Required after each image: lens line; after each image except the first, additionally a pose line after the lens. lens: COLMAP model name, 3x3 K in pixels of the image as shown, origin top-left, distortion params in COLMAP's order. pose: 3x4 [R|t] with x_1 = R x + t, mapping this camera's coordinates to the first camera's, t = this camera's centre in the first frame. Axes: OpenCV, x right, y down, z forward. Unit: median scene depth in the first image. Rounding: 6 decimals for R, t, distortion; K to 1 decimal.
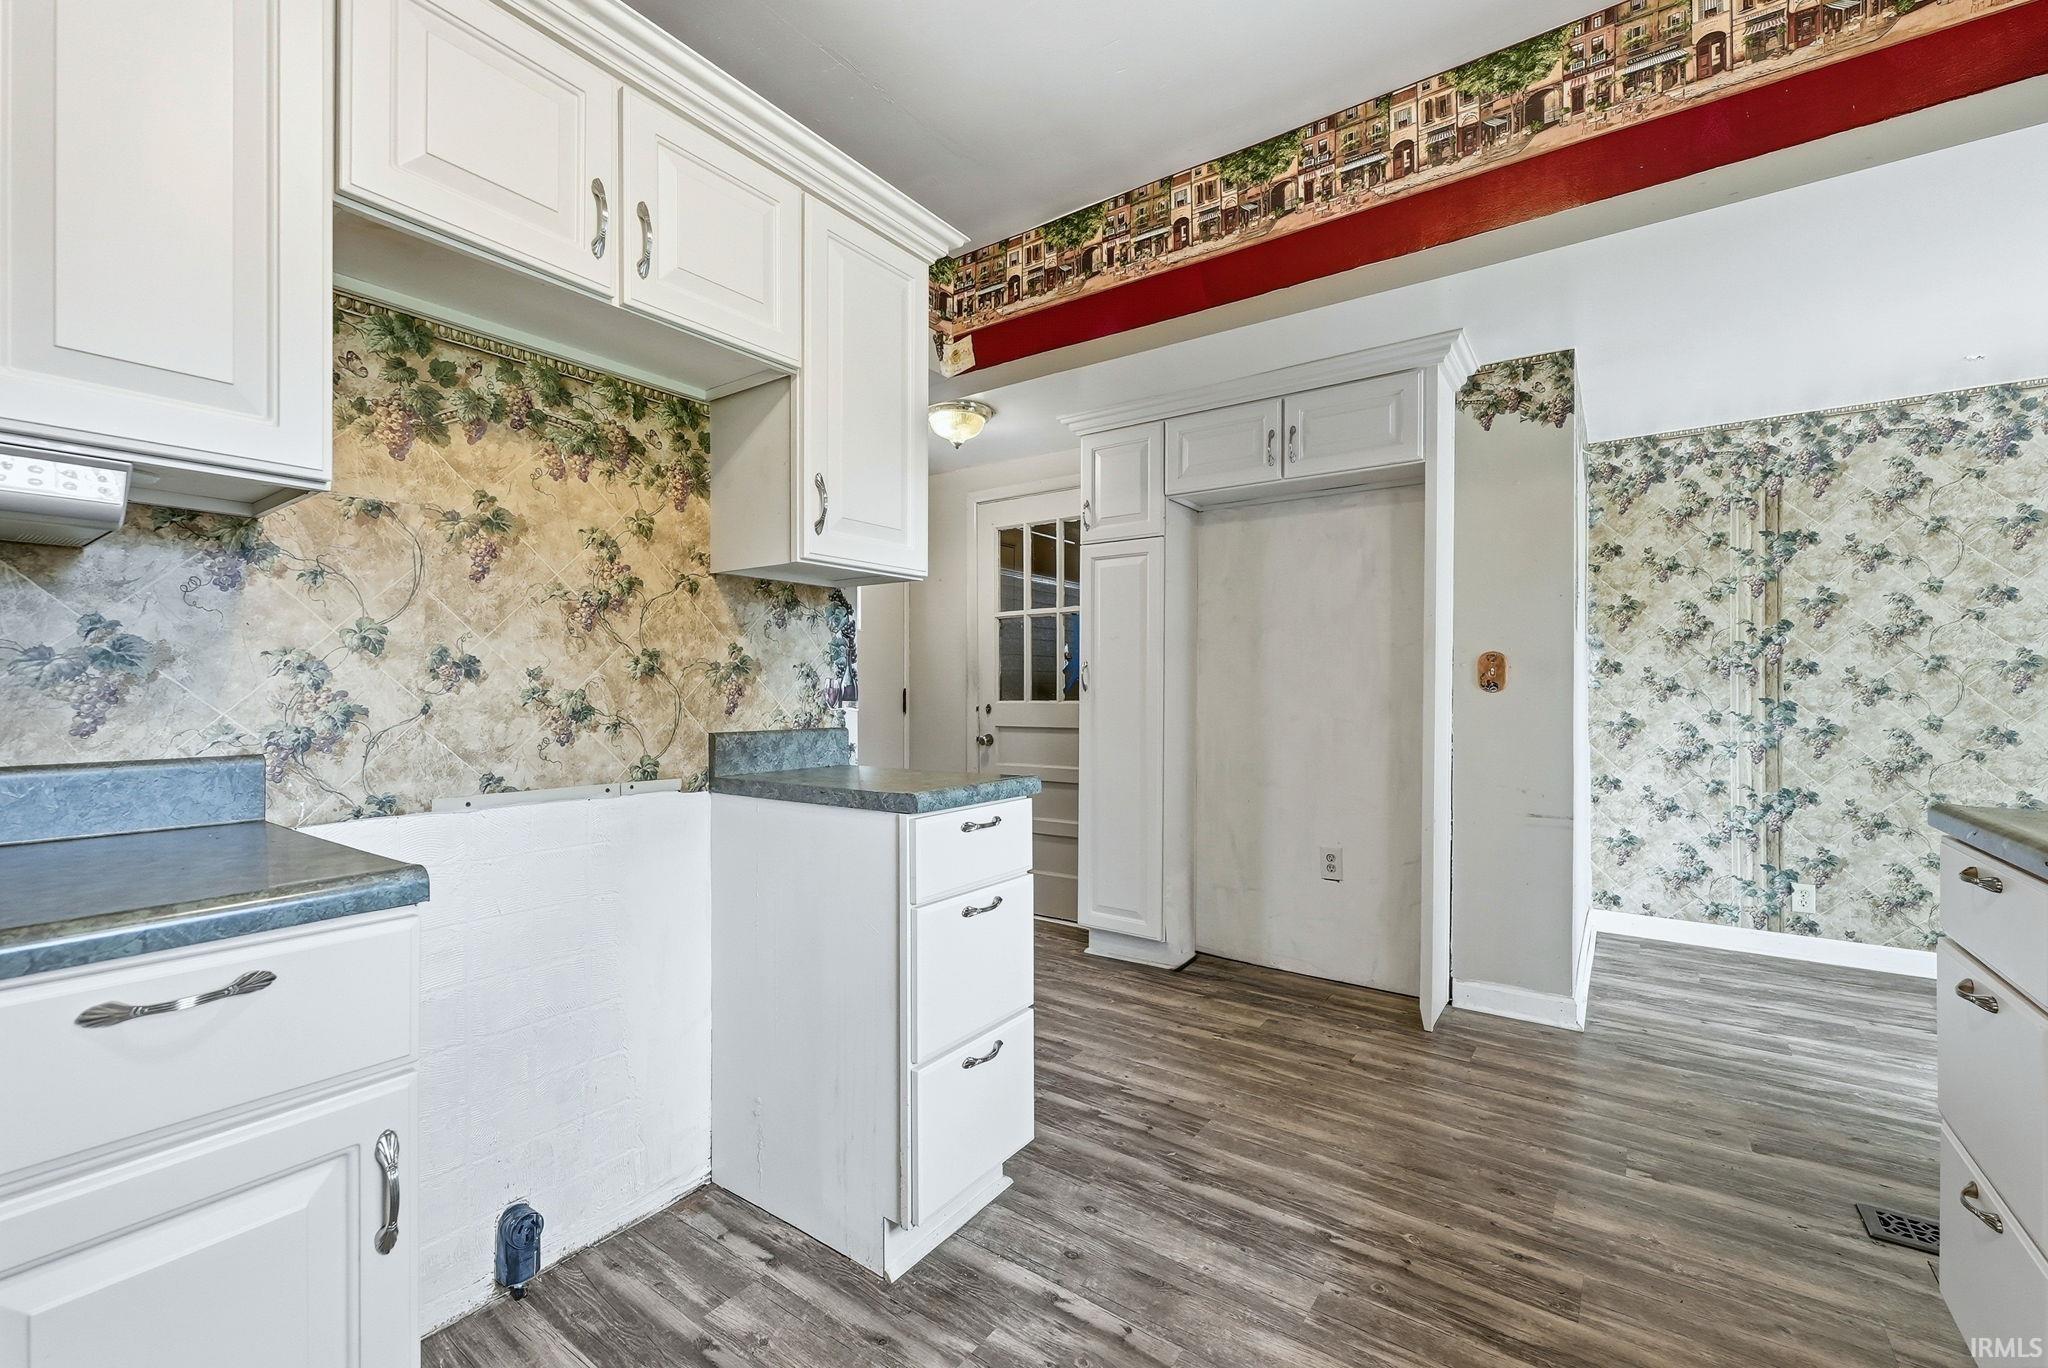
lens RADIAL K [[825.8, 0, 991.8], [0, 825.8, 691.5], [0, 0, 1]] dist [-0.008956, 0.001069]
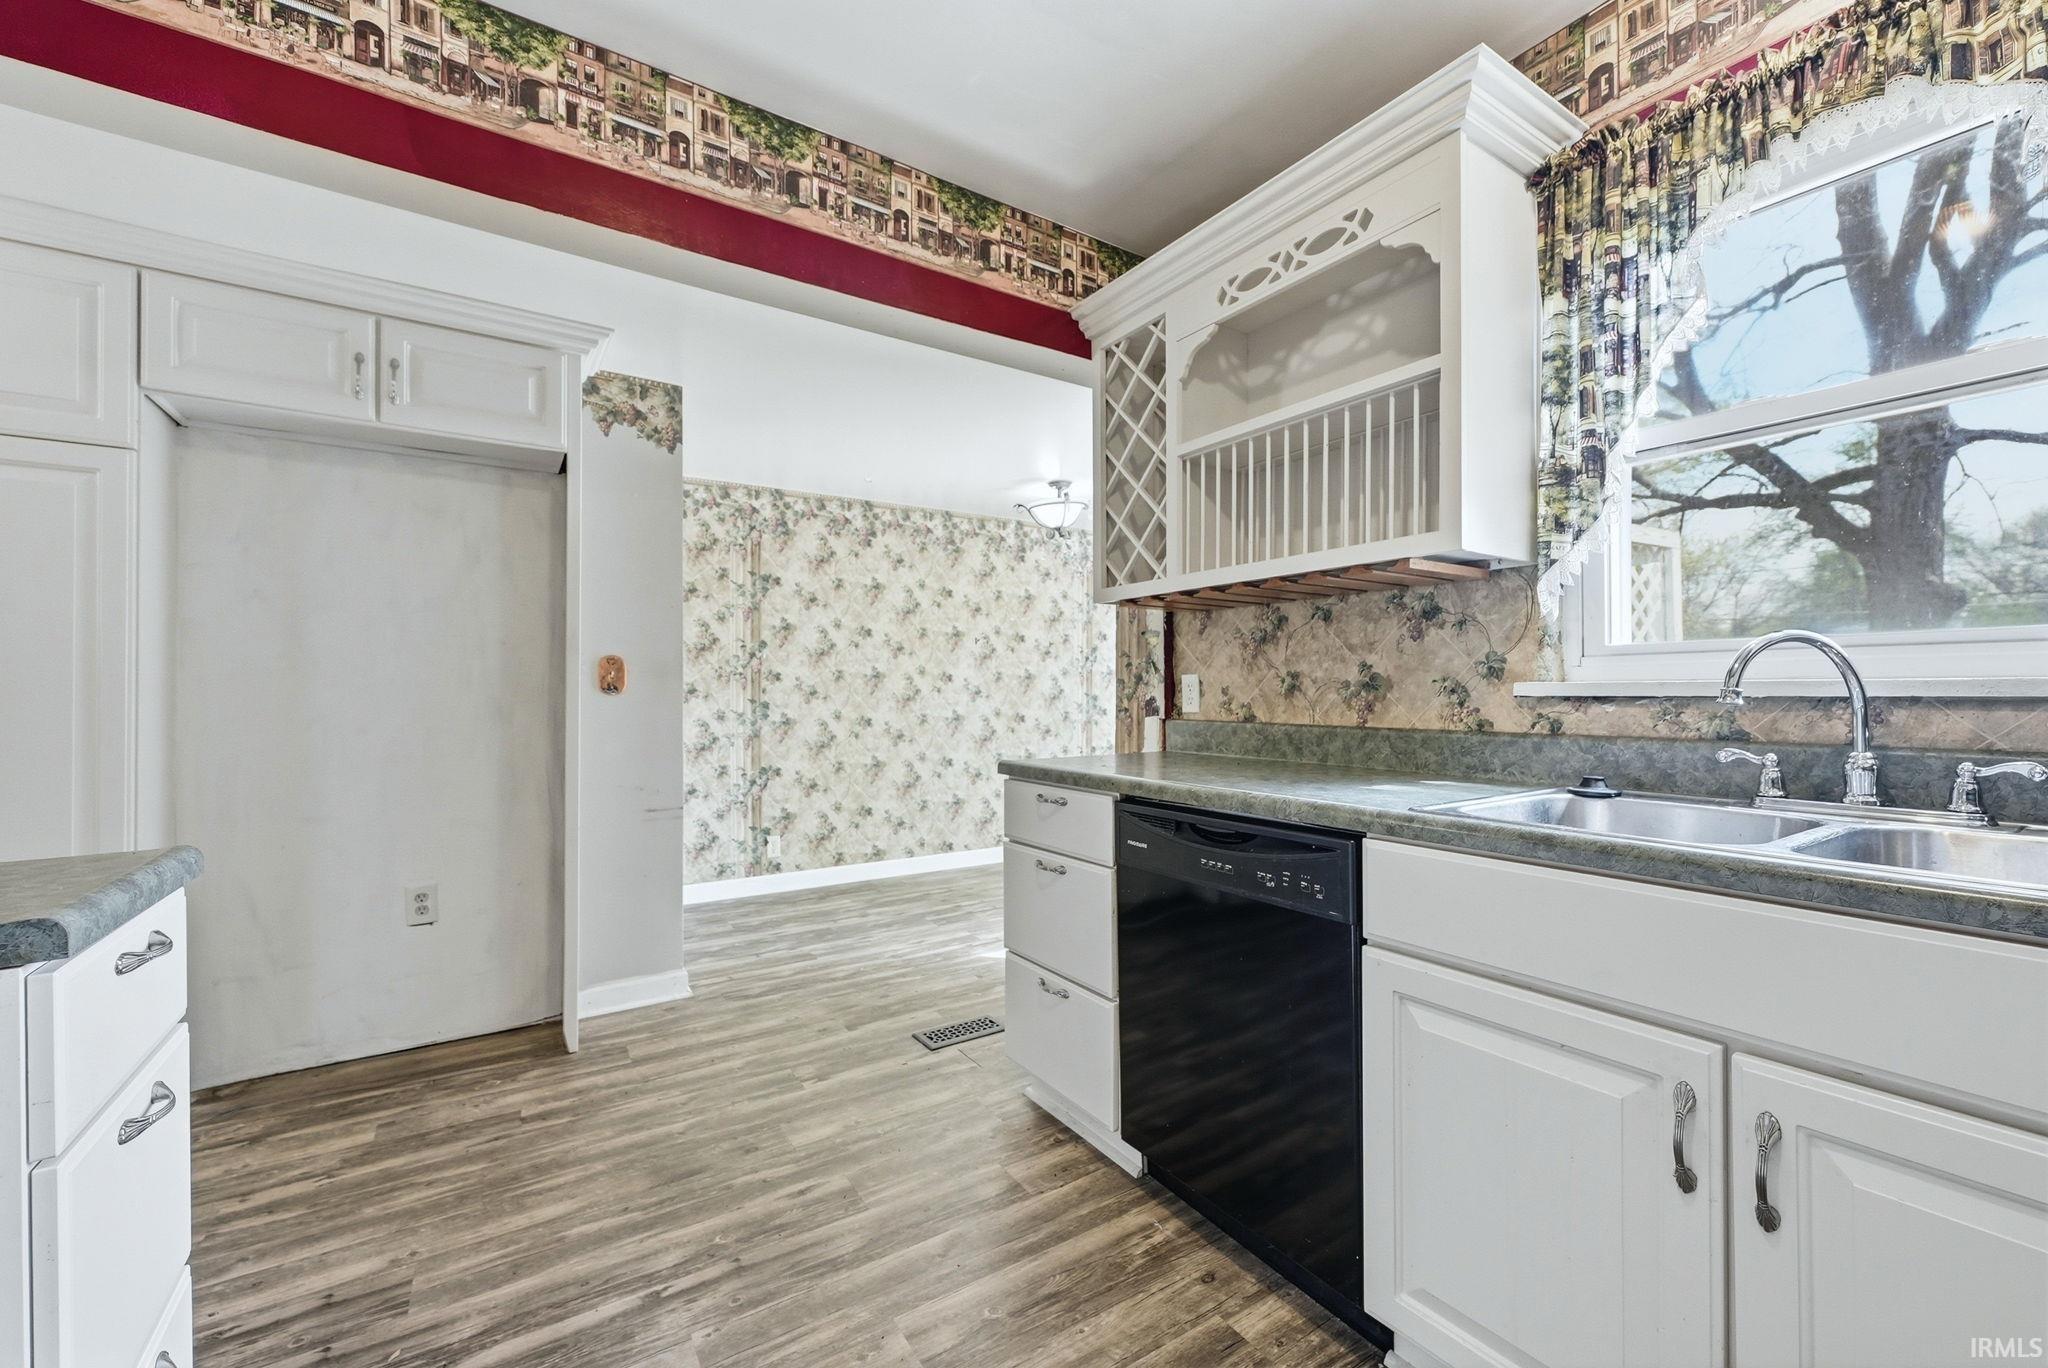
lens RADIAL K [[825.8, 0, 1021.1], [0, 825.8, 691.4], [0, 0, 1]] dist [-0.008956, 0.001069]
pose [[0.338669, 0.000041, 0.940906, -0.236502], [0.006149, 0.999979, -0.002257, 0.002123], [-0.940885, 0.006550, 0.338662, 0.239682]]
